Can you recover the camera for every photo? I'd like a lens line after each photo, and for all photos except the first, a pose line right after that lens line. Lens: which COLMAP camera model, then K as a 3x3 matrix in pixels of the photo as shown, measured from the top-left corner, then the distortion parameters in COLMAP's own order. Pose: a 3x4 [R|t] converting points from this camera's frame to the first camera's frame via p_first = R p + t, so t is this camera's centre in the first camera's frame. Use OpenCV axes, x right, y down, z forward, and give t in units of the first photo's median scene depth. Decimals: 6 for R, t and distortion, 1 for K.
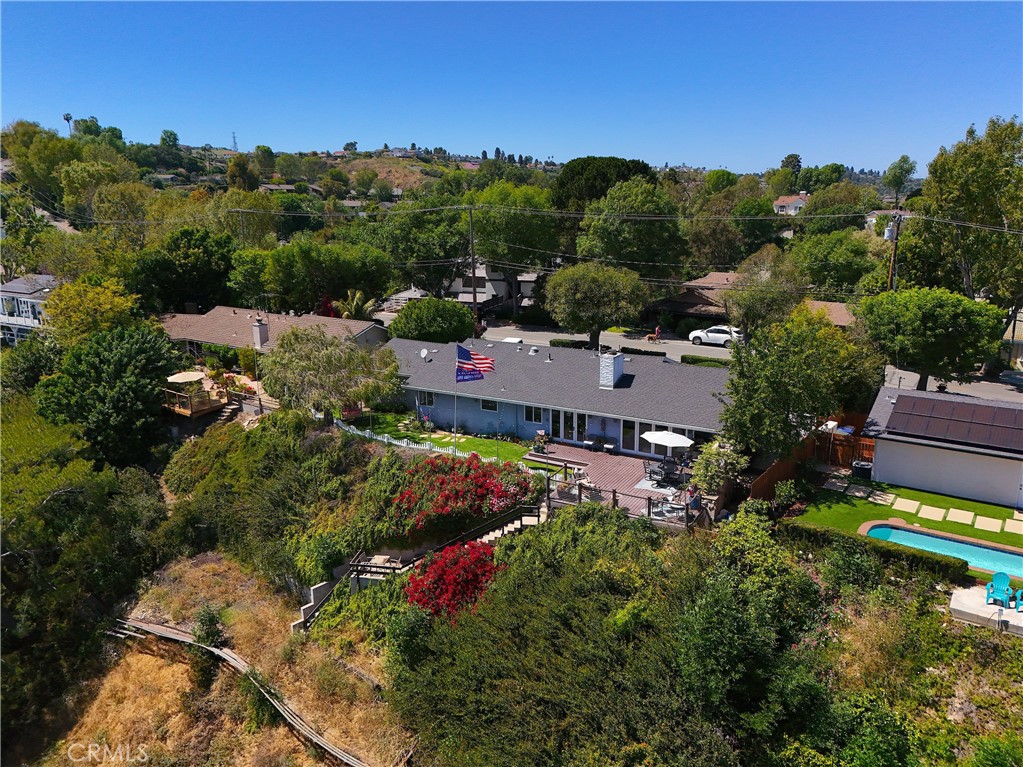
lens RADIAL K [[749.1, 0, 511.5], [0, 749.1, 383.5], [0, 0, 1]] dist [0.067756, -0.058493]
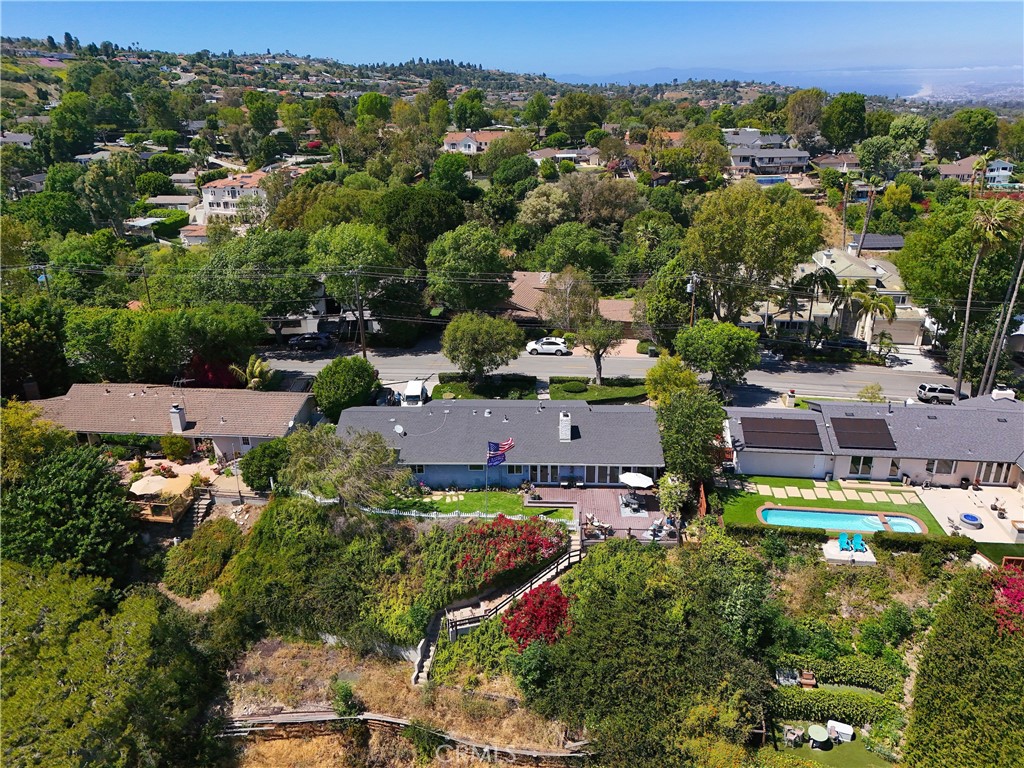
lens RADIAL K [[749.9, 0, 512.0], [0, 749.9, 384.0], [0, 0, 1]] dist [0.067756, -0.058493]
pose [[0.885343, -0.173959, 0.431169, -0.603525], [0.115839, 0.980654, 0.157796, -0.365814], [-0.450277, -0.089757, 0.888366, -0.202184]]
